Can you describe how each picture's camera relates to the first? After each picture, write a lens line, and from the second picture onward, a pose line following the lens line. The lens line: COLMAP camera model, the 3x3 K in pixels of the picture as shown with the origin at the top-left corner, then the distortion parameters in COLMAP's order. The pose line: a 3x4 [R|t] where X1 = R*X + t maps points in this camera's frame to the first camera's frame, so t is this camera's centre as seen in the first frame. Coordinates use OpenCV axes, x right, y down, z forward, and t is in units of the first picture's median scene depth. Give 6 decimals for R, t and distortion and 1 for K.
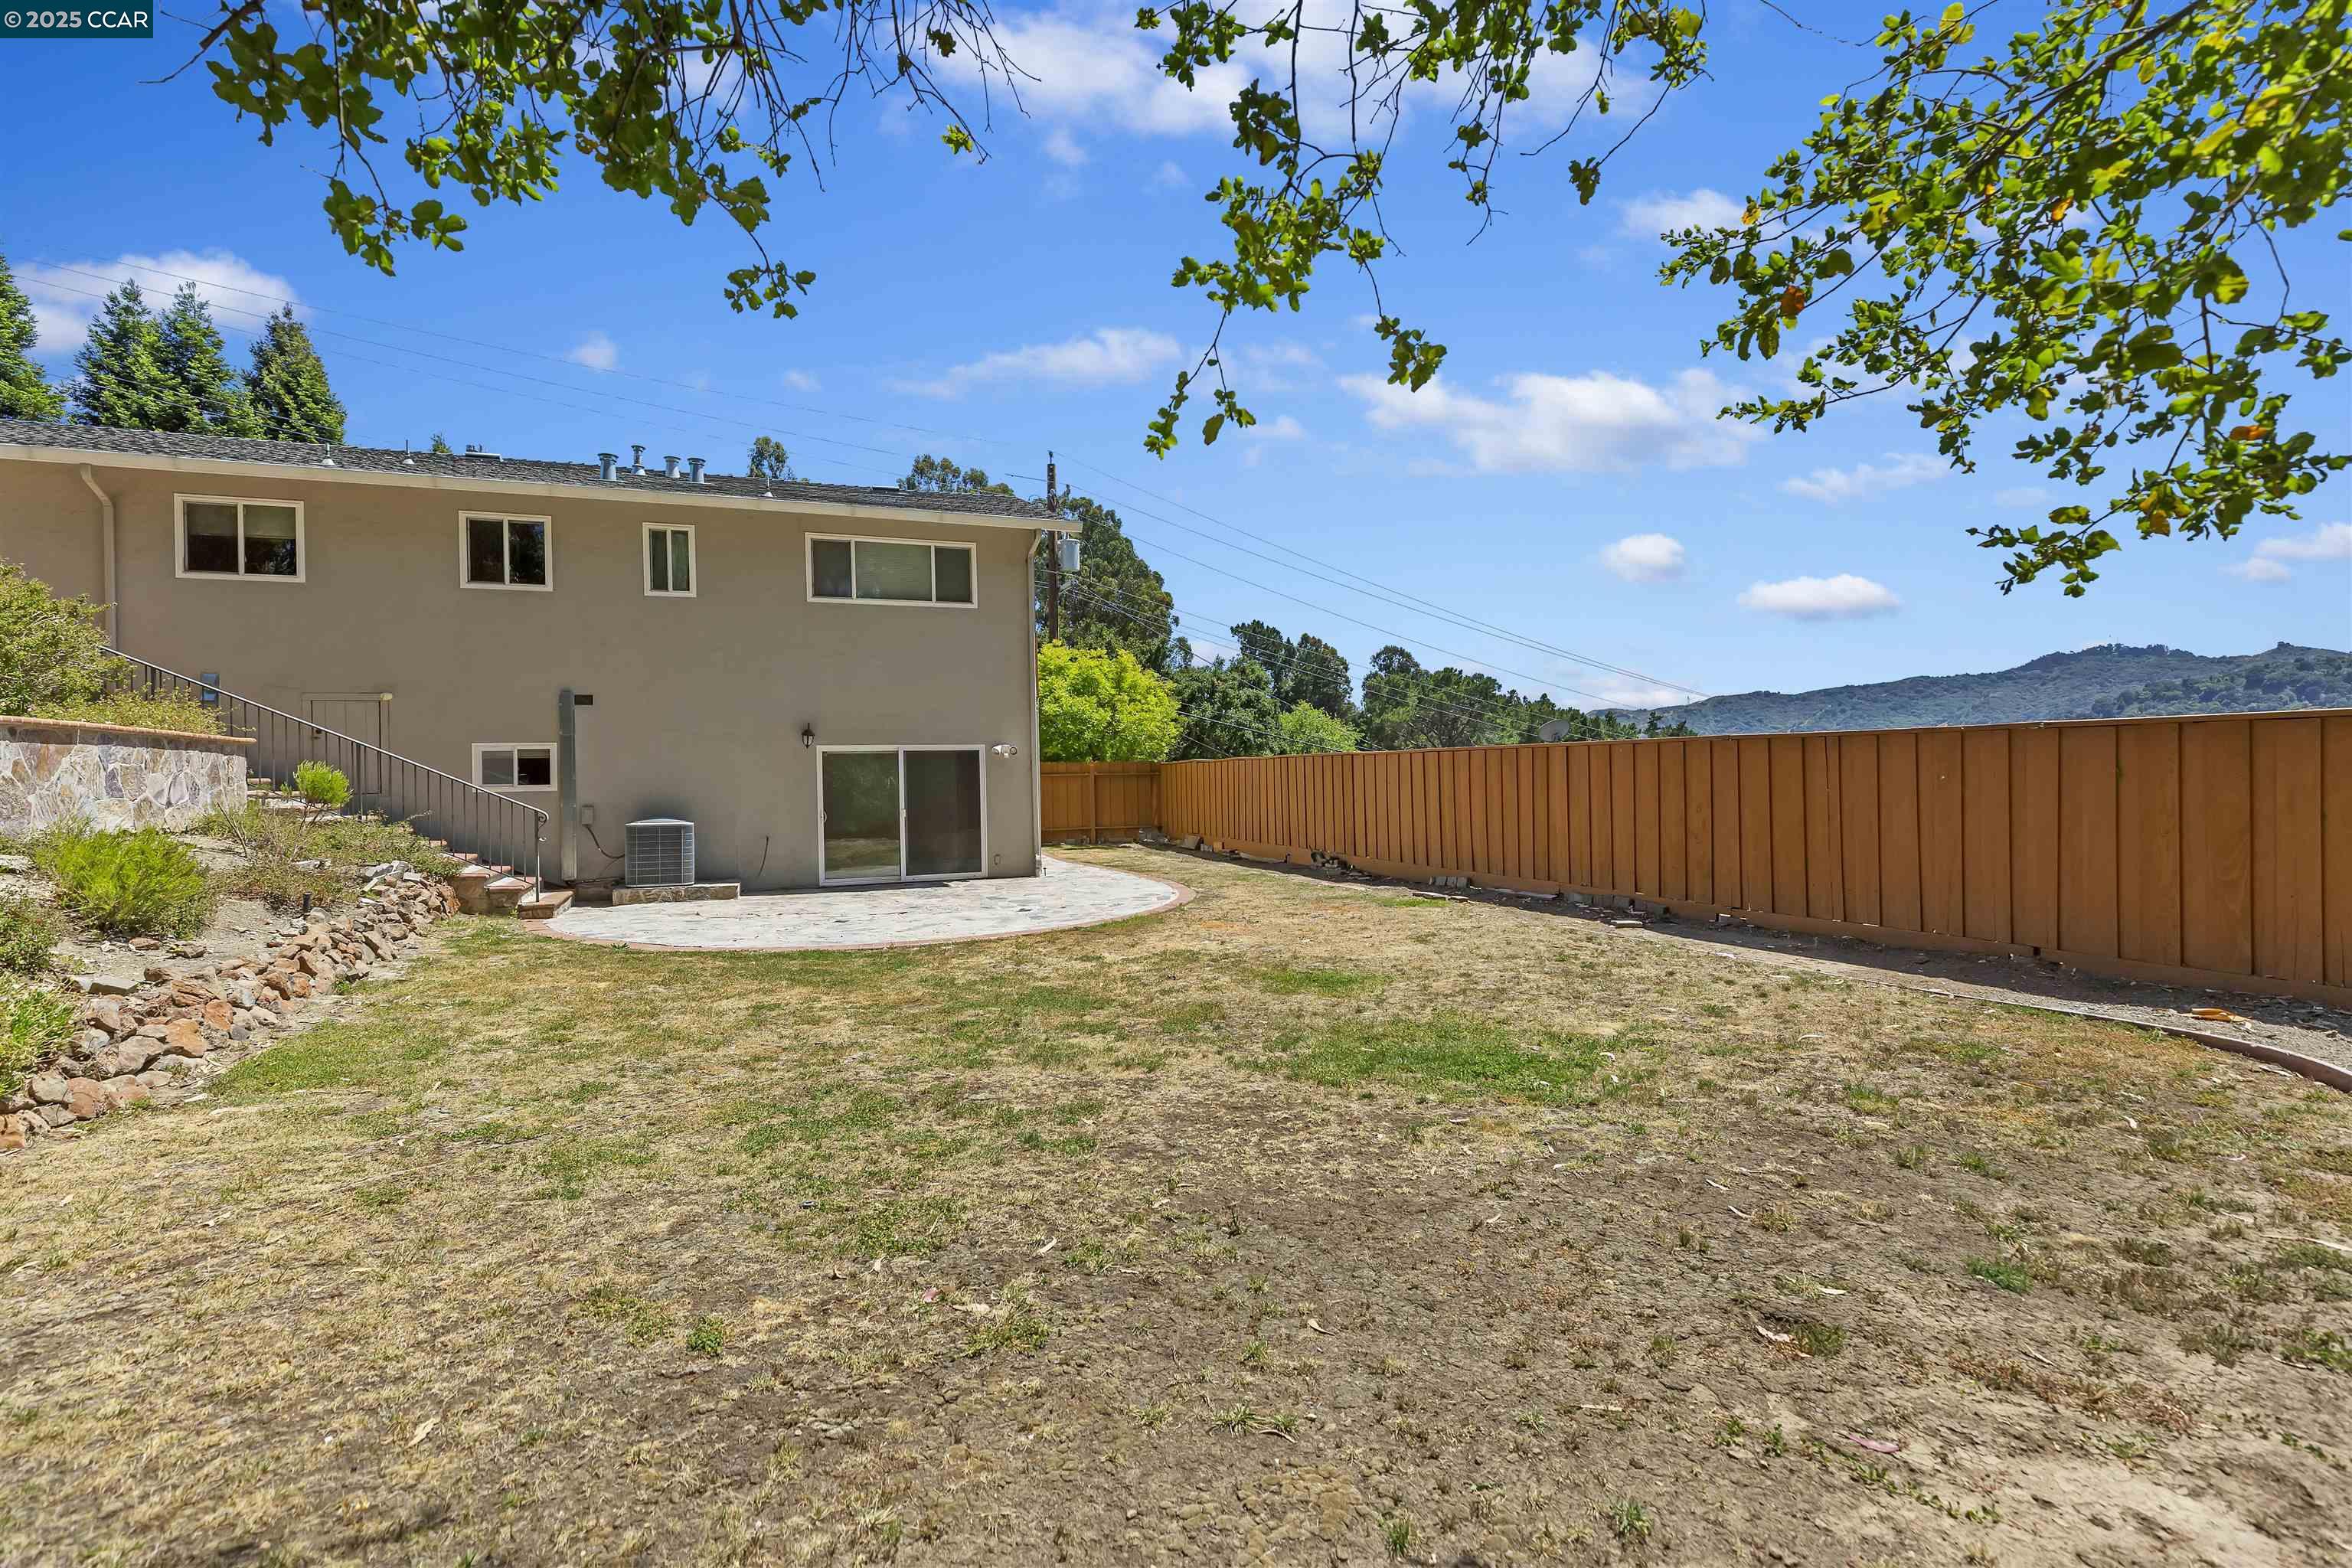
lens RADIAL K [[1051.2, 0, 1168.8], [0, 1051.2, 774.3], [0, 0, 1]] dist [0.004850, 0.000452]
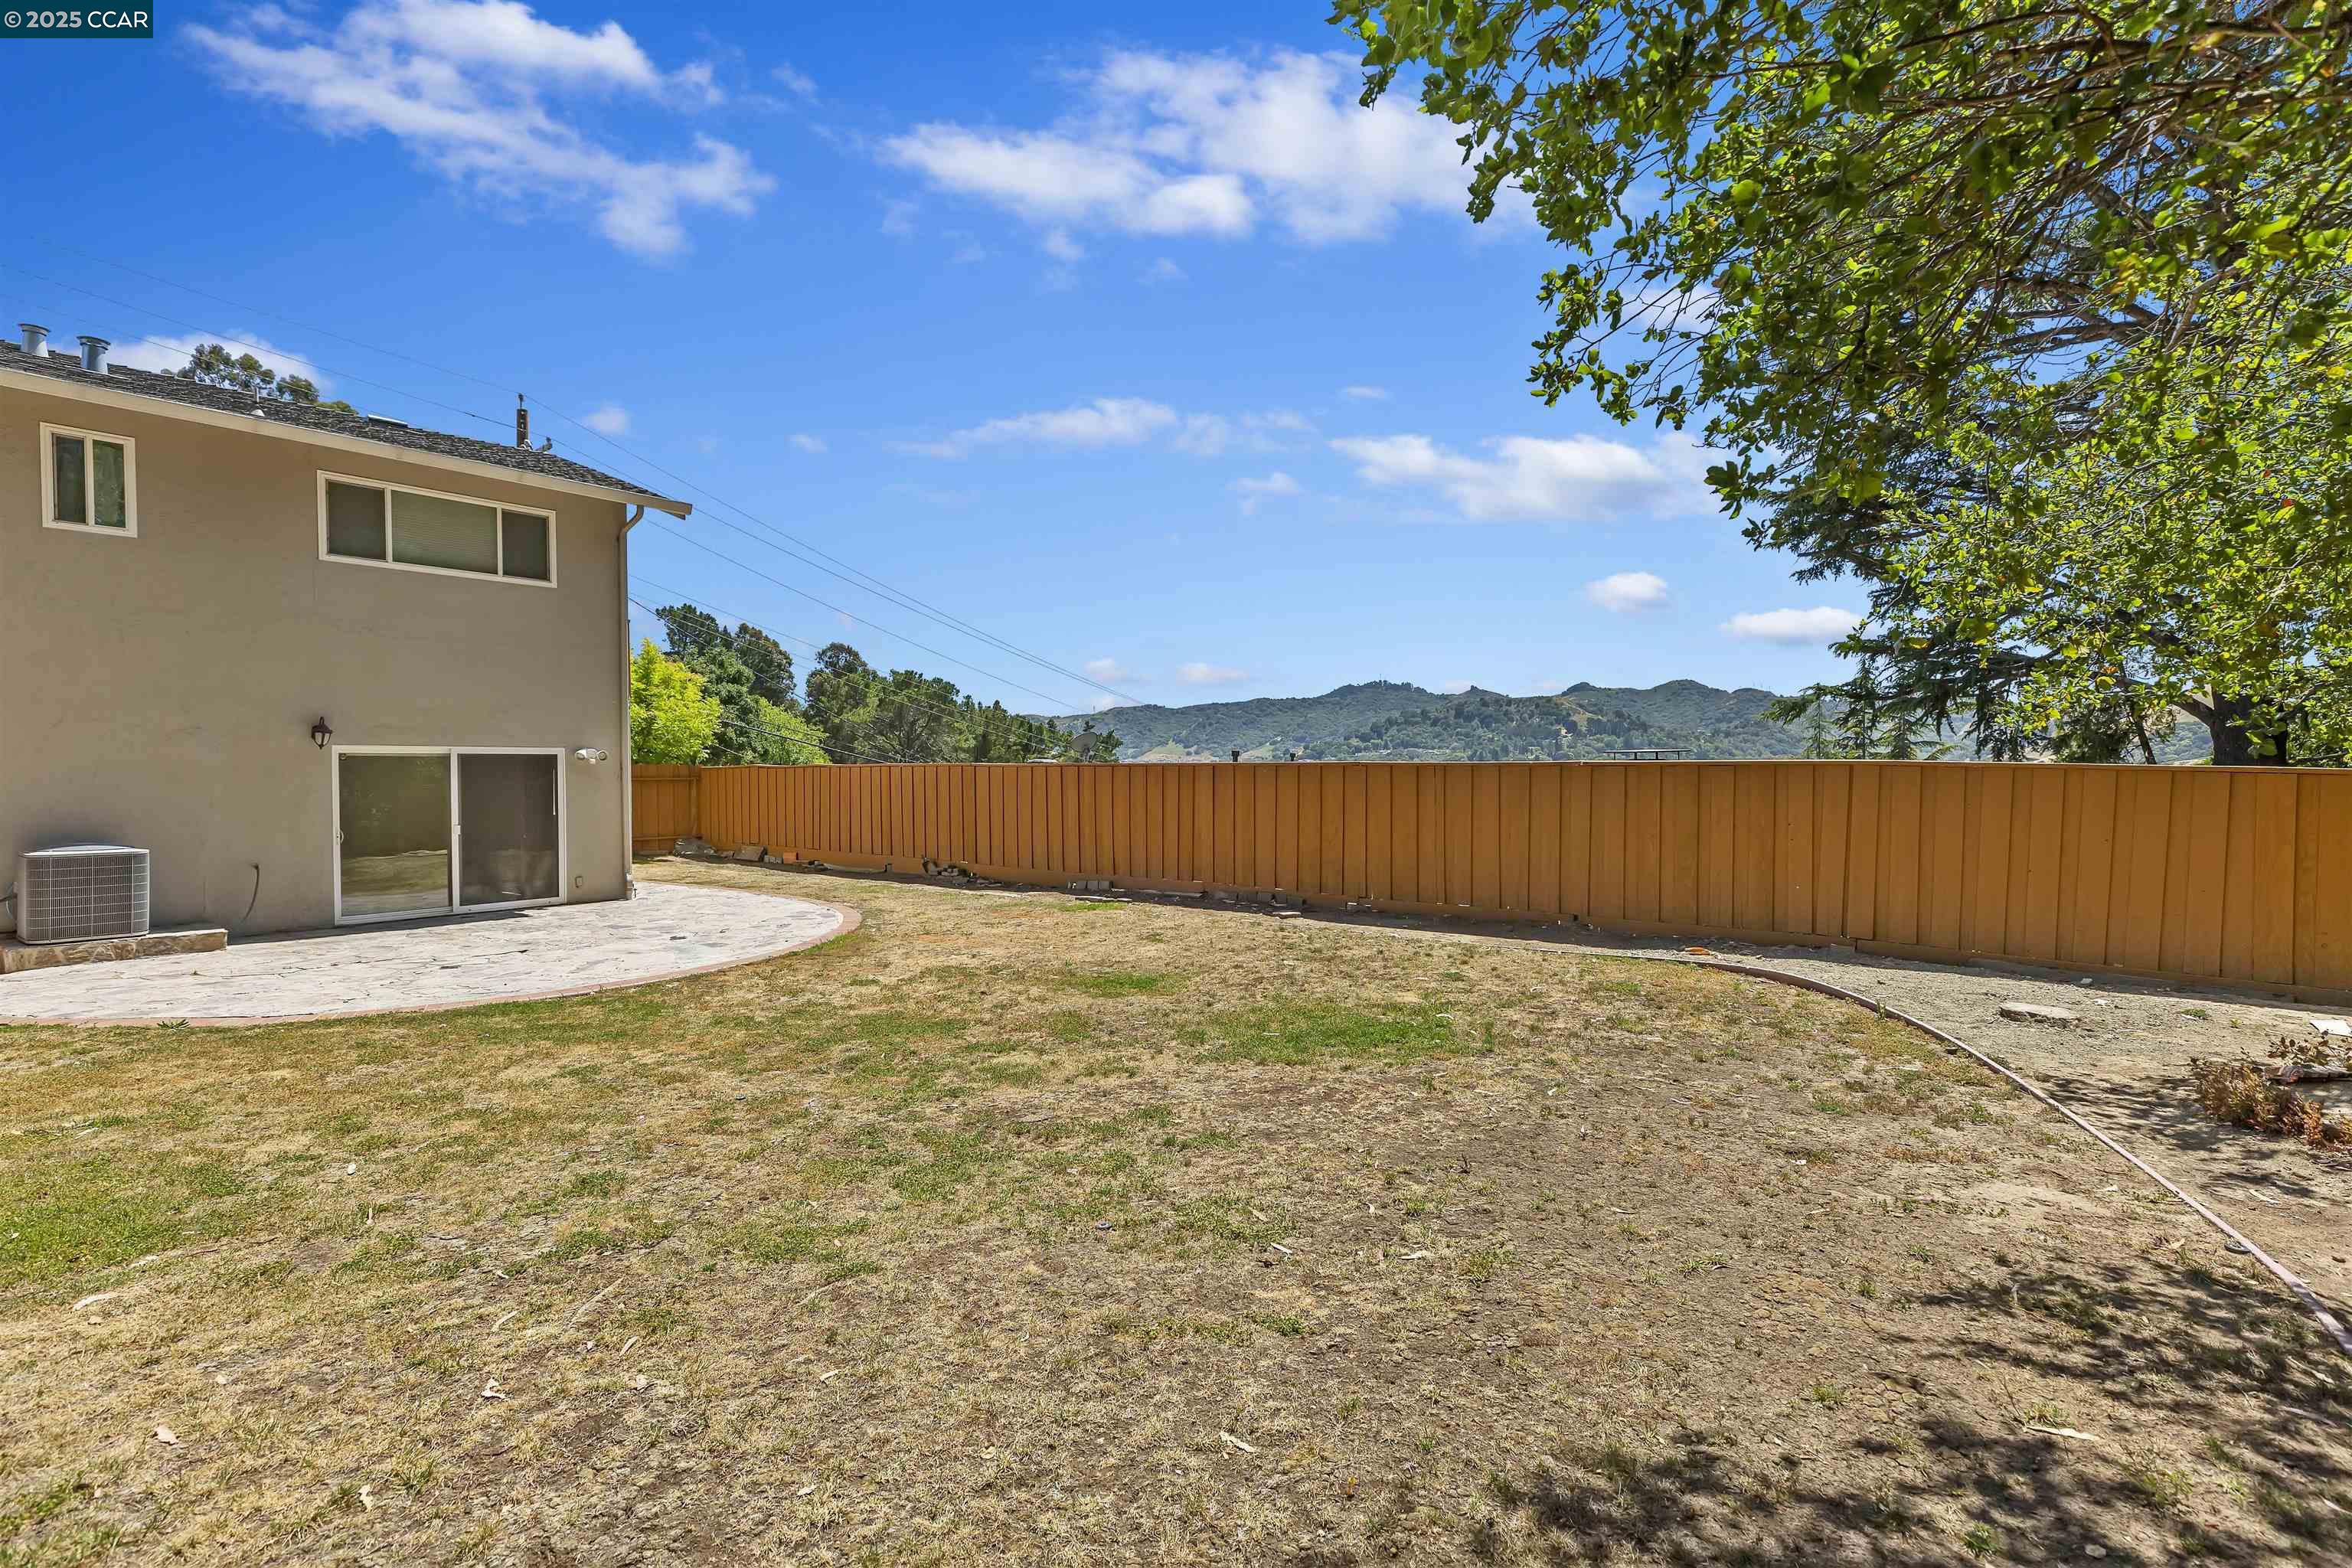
lens RADIAL K [[1051.2, 0, 1168.8], [0, 1051.2, 774.3], [0, 0, 1]] dist [0.004850, 0.000452]
pose [[0.864296, 0.010308, 0.502879, -0.202184], [-0.010295, 0.999943, -0.002802, -0.010697], [-0.502879, -0.002756, 0.864352, 0.013107]]
